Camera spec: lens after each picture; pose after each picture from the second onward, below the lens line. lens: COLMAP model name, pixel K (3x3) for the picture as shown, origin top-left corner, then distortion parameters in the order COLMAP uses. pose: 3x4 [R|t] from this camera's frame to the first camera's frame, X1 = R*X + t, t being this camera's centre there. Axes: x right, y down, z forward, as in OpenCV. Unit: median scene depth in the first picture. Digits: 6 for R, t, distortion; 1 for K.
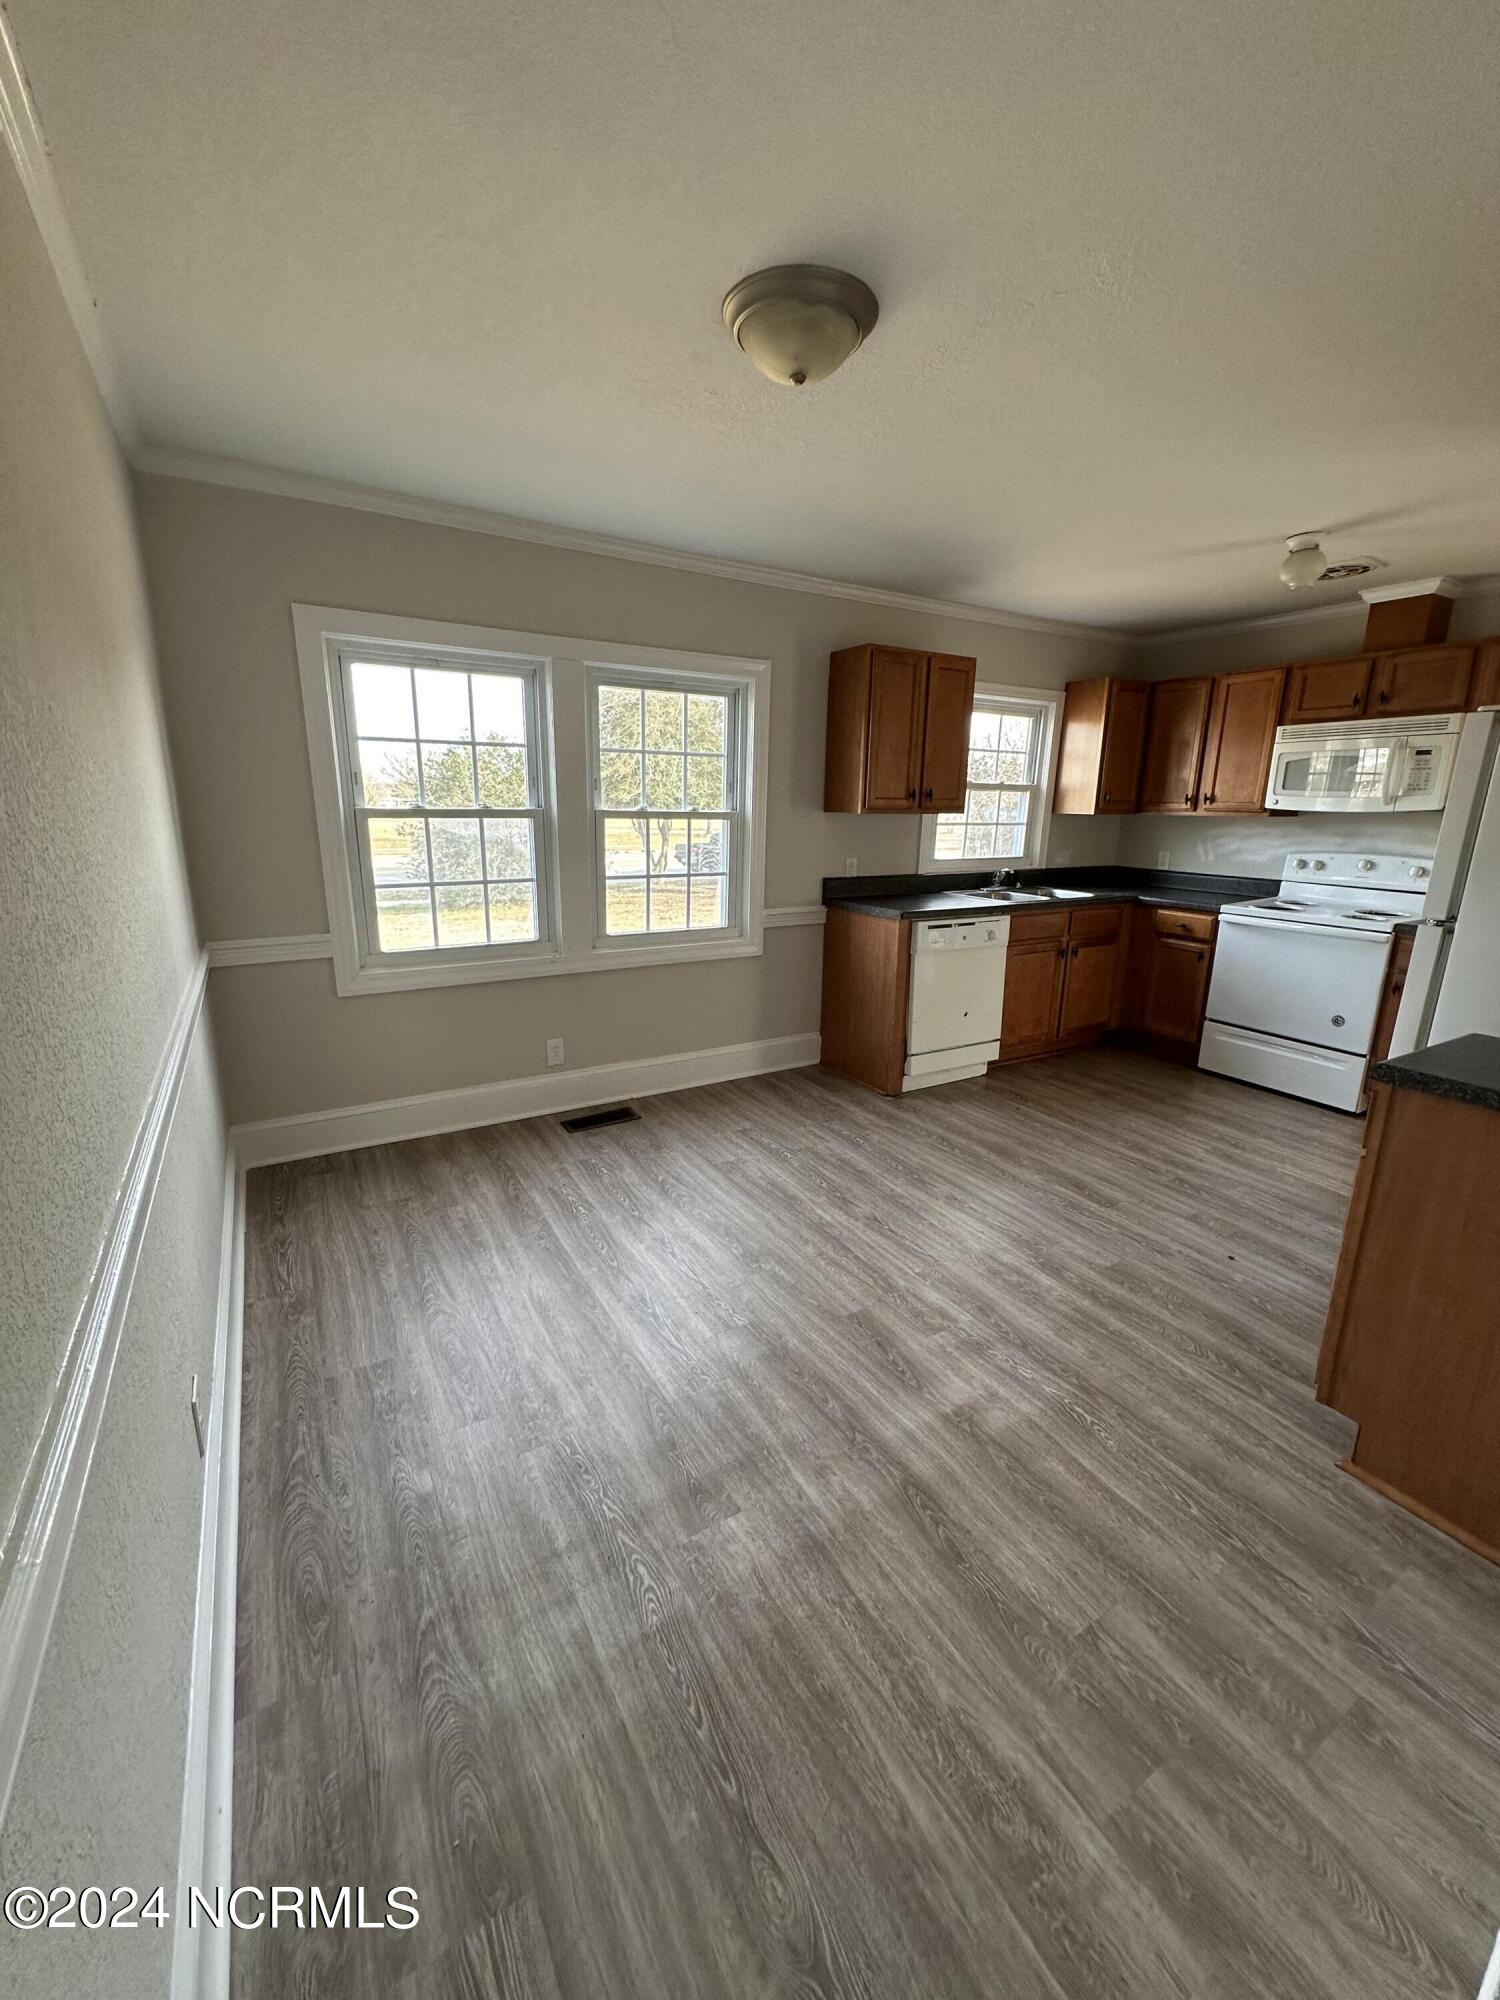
lens RADIAL K [[800.7, 0, 750.0], [0, 800.7, 1000.0], [0, 0, 1]] dist [0.000423, 0.000233]
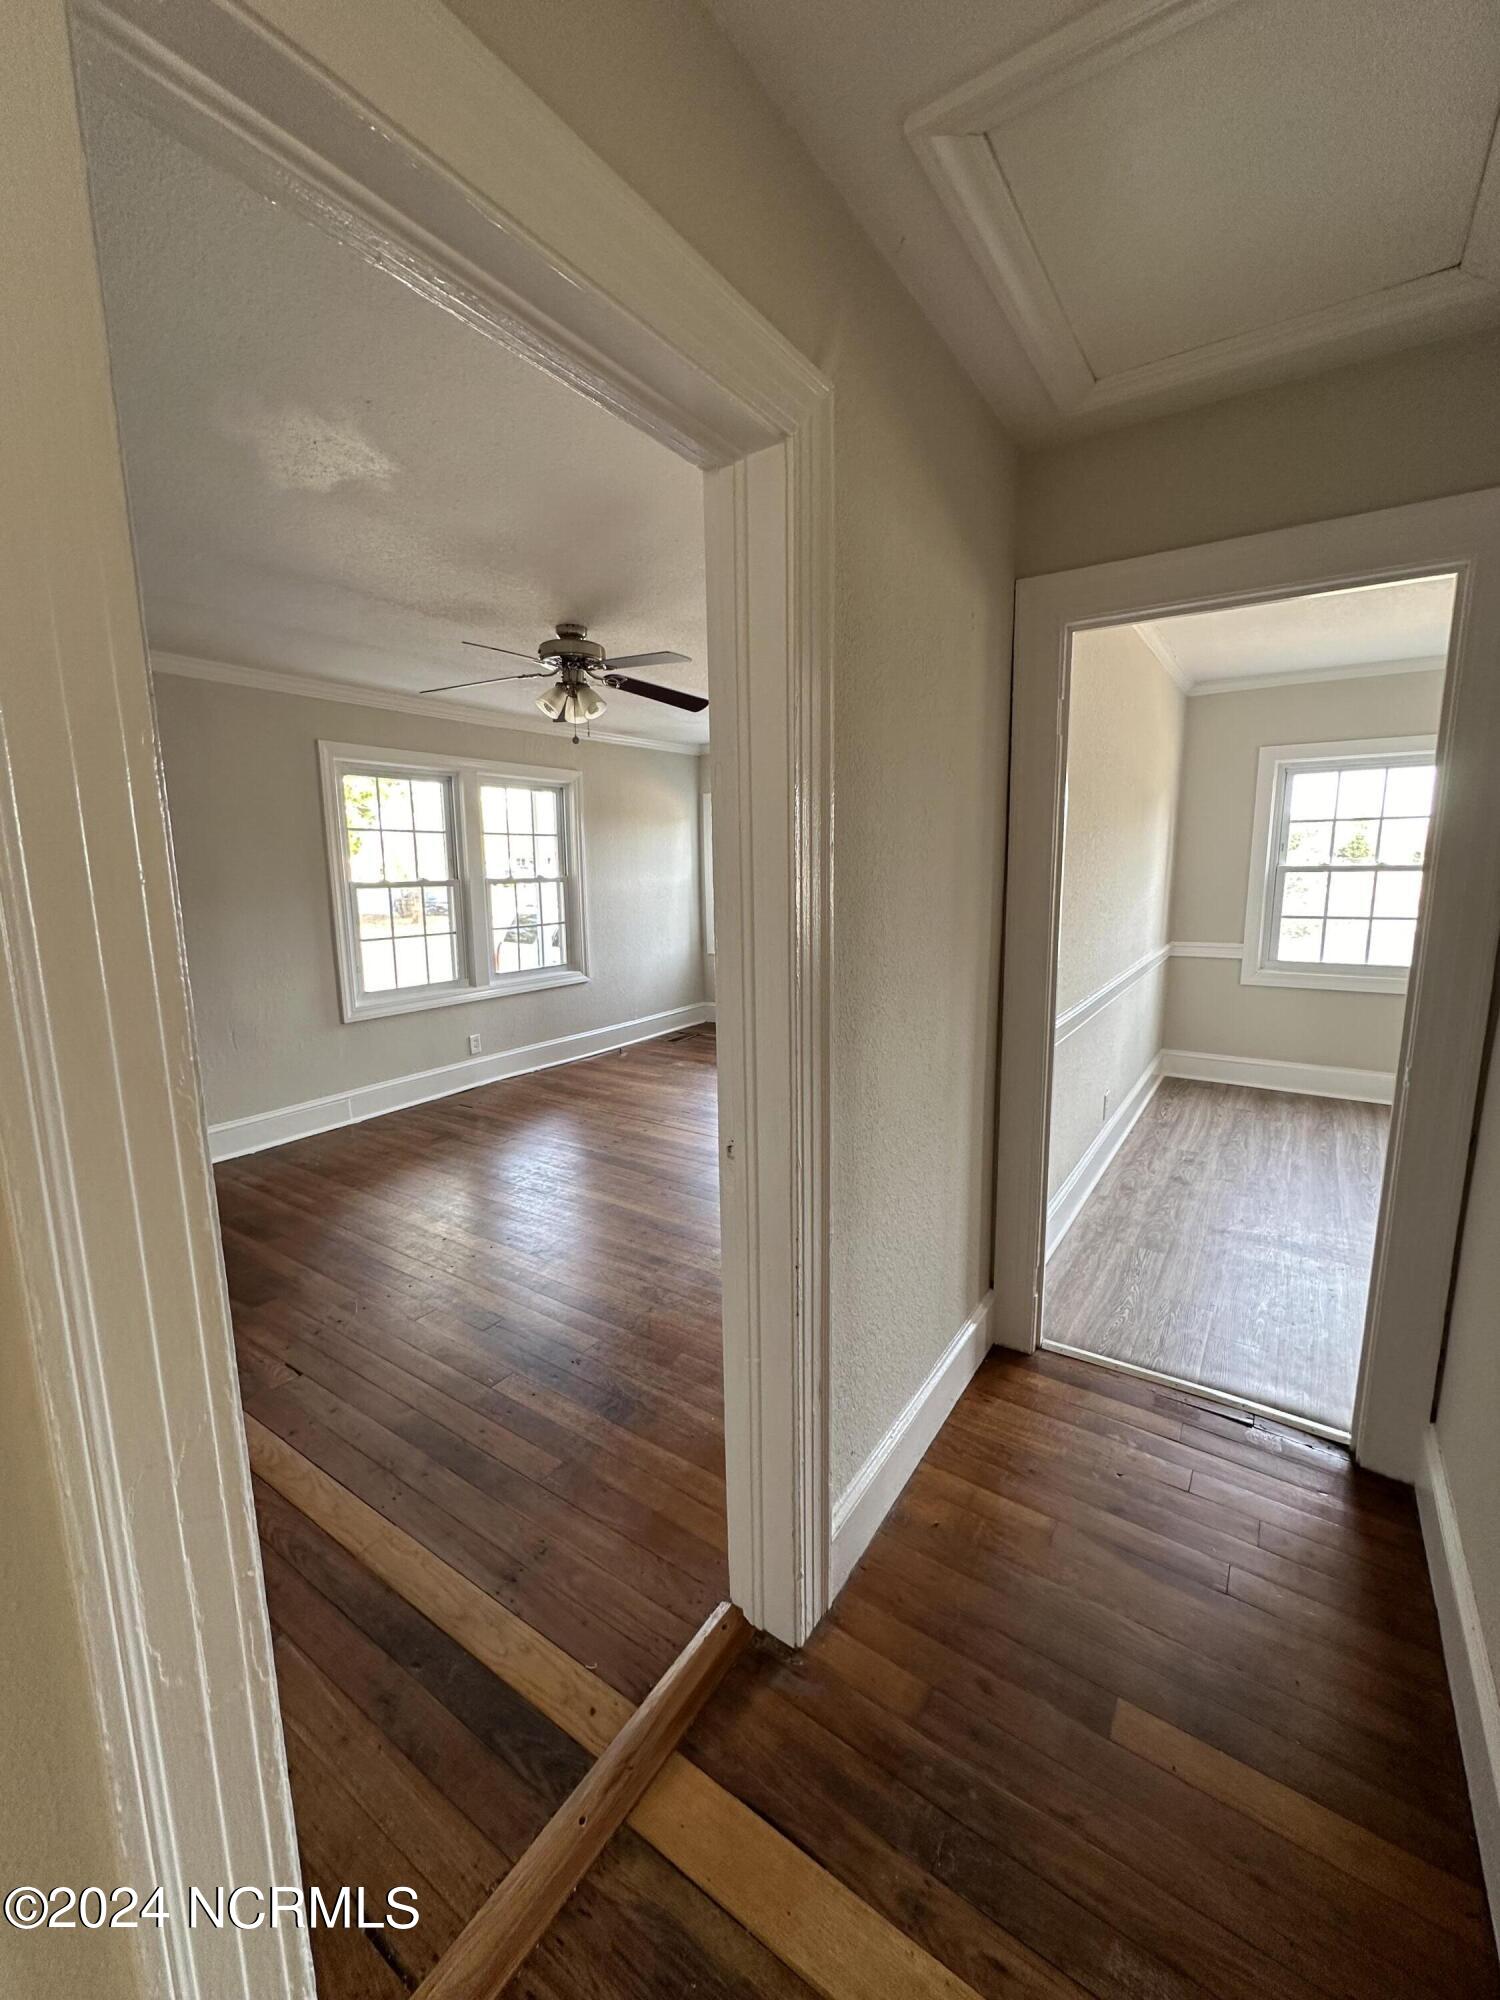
lens RADIAL K [[815.0, 0, 750.0], [0, 815.0, 1000.0], [0, 0, 1]] dist [0.000709, 0.000021]
pose [[0.423296, 0.130292, -0.896574, 0.513263], [-0.200258, 0.978583, 0.047663, 0.142492], [0.883582, 0.159370, 0.440323, -0.548820]]
